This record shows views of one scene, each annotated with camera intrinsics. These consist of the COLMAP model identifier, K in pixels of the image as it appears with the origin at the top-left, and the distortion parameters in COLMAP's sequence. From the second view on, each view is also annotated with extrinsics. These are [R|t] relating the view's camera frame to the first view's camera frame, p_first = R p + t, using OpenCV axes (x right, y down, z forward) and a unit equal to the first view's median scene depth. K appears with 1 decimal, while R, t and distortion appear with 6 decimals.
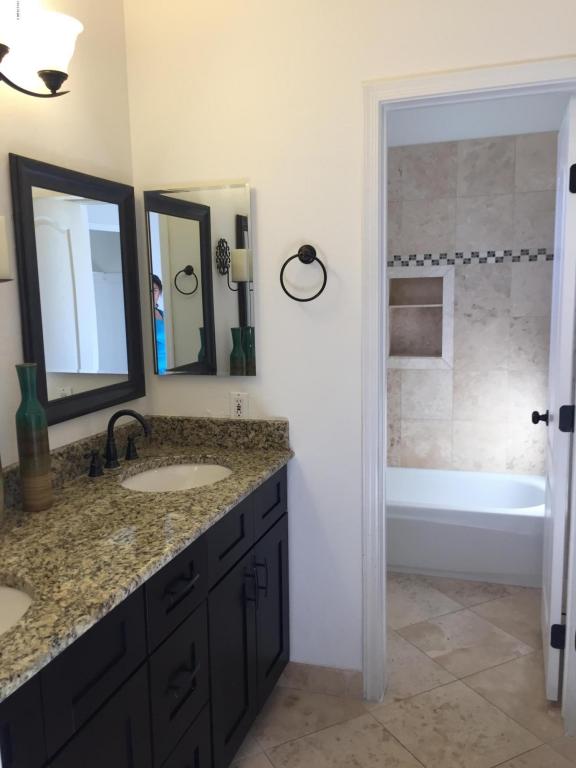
lens RADIAL K [[662.1, 0, 285.1], [0, 662.1, 388.6], [0, 0, 1]] dist [0.073458, -0.090004]
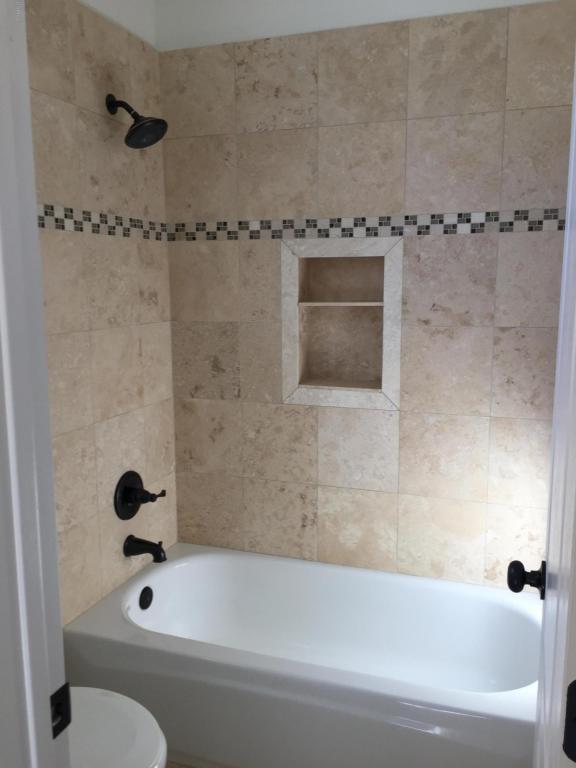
lens RADIAL K [[662.1, 0, 290.6], [0, 662.1, 382.6], [0, 0, 1]] dist [0.073458, -0.090004]
pose [[0.999582, 0.022988, -0.017527, 0.166561], [-0.022834, 0.999699, 0.008932, -0.058262], [0.017727, -0.008528, 0.999806, 0.403238]]
